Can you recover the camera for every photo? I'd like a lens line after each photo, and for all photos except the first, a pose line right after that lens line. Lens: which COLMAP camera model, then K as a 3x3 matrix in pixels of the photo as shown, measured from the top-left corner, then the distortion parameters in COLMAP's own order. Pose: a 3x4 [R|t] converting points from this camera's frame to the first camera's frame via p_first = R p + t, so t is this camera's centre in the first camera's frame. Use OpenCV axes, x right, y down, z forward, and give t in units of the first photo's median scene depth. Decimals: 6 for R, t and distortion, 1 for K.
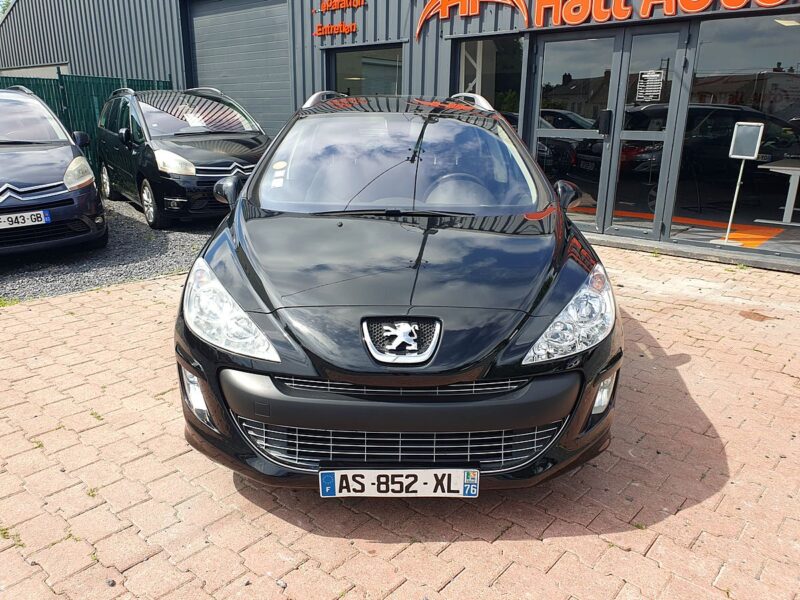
lens RADIAL K [[609.1, 0, 394.5], [0, 609.1, 302.9], [0, 0, 1]] dist [0.022074, -0.001020]
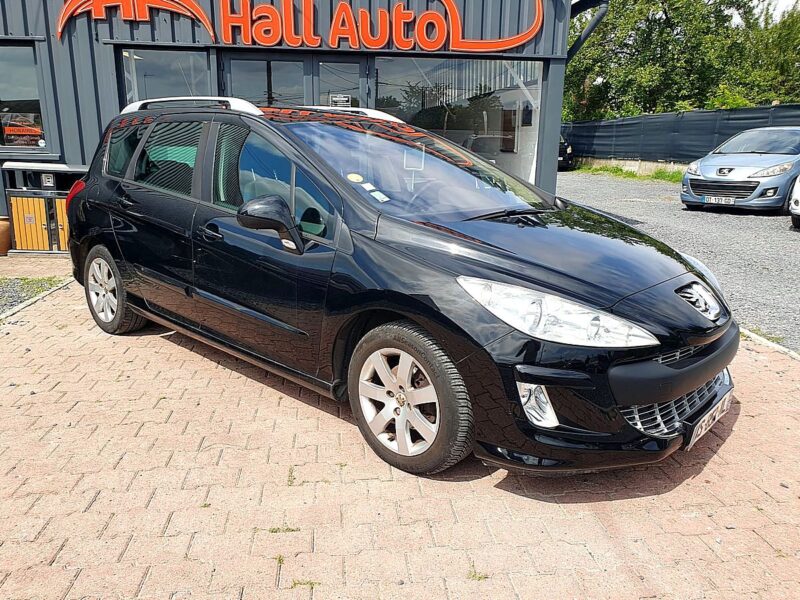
lens RADIAL K [[609.1, 0, 394.5], [0, 609.1, 302.9], [0, 0, 1]] dist [0.022074, -0.001020]
pose [[0.690350, -0.181519, 0.700334, -0.338465], [0.206338, 0.977208, 0.049885, -0.033160], [-0.693428, 0.110067, 0.712070, 0.148277]]
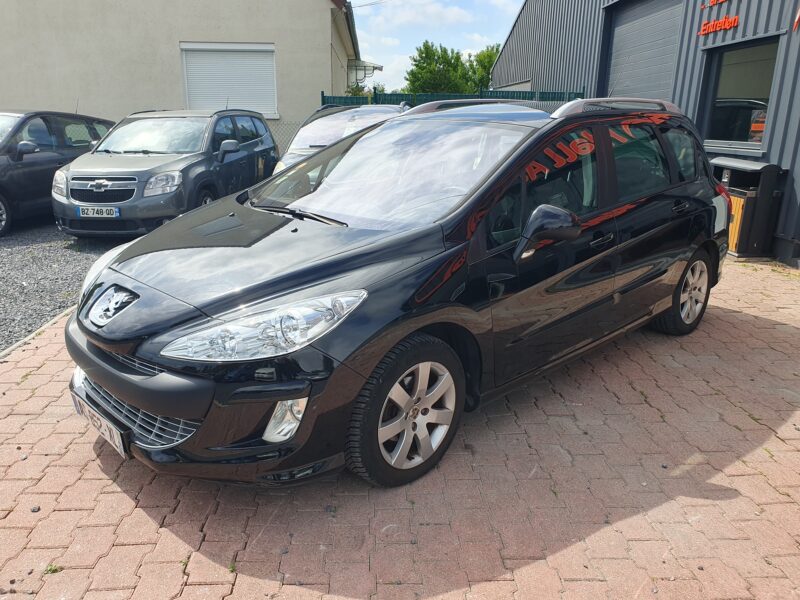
lens RADIAL K [[609.1, 0, 394.5], [0, 609.1, 302.9], [0, 0, 1]] dist [0.022074, -0.001020]
pose [[0.702849, 0.209510, -0.679786, 0.321858], [-0.219871, 0.972831, 0.072497, -0.041039], [0.676506, 0.098511, 0.729819, 0.131182]]
